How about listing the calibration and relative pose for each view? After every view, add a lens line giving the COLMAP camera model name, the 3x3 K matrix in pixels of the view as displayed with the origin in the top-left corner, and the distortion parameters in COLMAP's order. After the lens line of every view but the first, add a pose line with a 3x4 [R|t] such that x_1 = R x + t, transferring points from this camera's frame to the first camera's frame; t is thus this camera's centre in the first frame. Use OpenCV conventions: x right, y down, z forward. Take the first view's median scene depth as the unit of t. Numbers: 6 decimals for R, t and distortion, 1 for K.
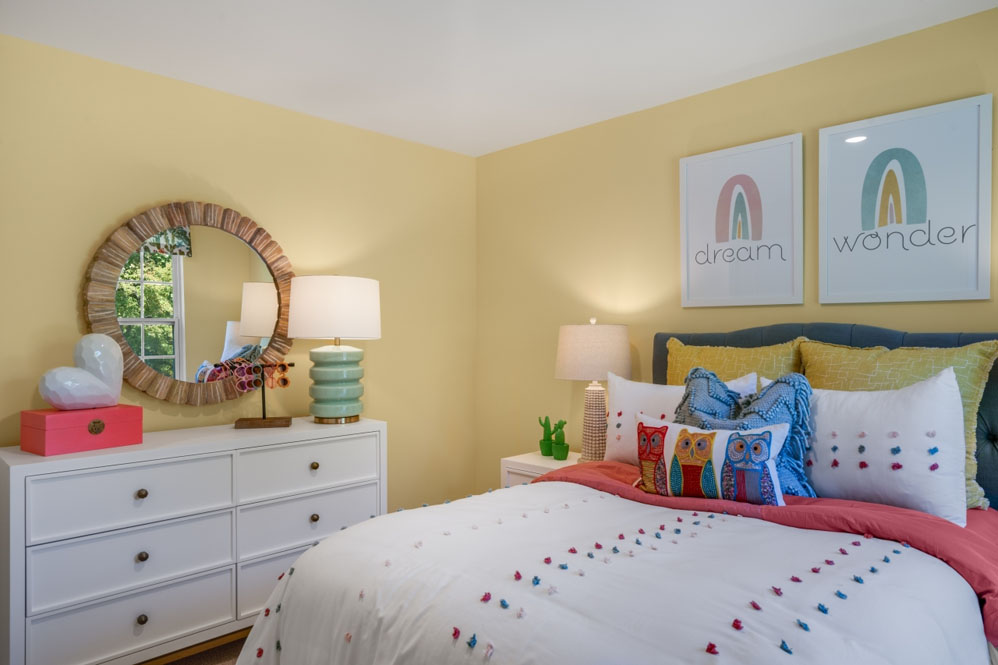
lens RADIAL K [[643.7, 0, 499.0], [0, 643.7, 332.5], [0, 0, 1]] dist [0.001814, 0.000528]
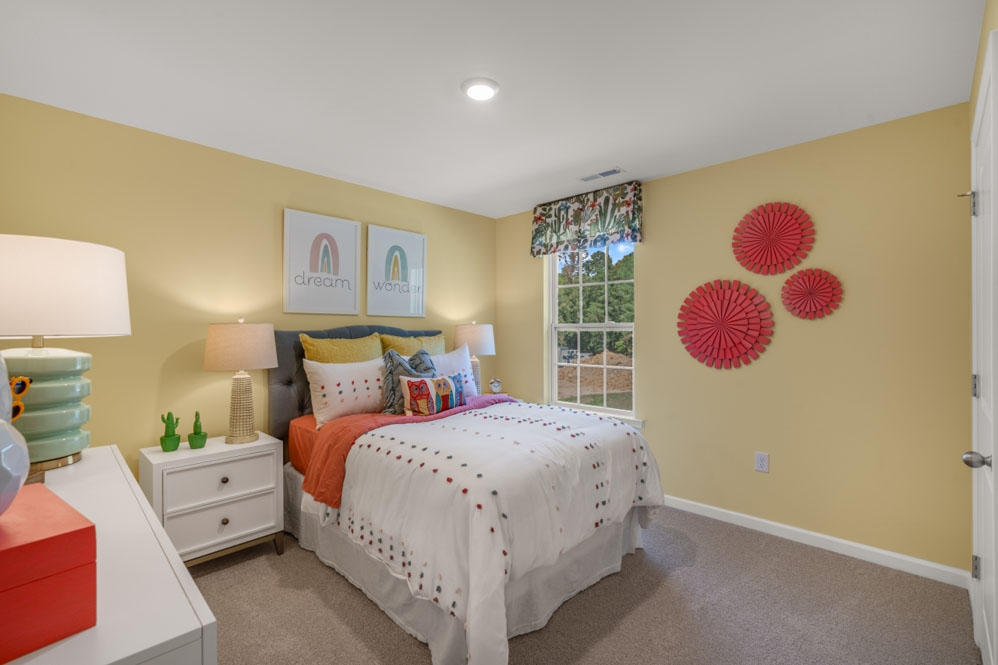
lens RADIAL K [[454.2, 0, 499.0], [0, 454.2, 332.5], [0, 0, 1]] dist [-0.000107, 0.000021]
pose [[-0.024853, -0.000749, 0.999691, -0.781436], [0.001036, 0.999999, 0.000775, 0.005132], [-0.999691, 0.001055, -0.024852, 0.591125]]
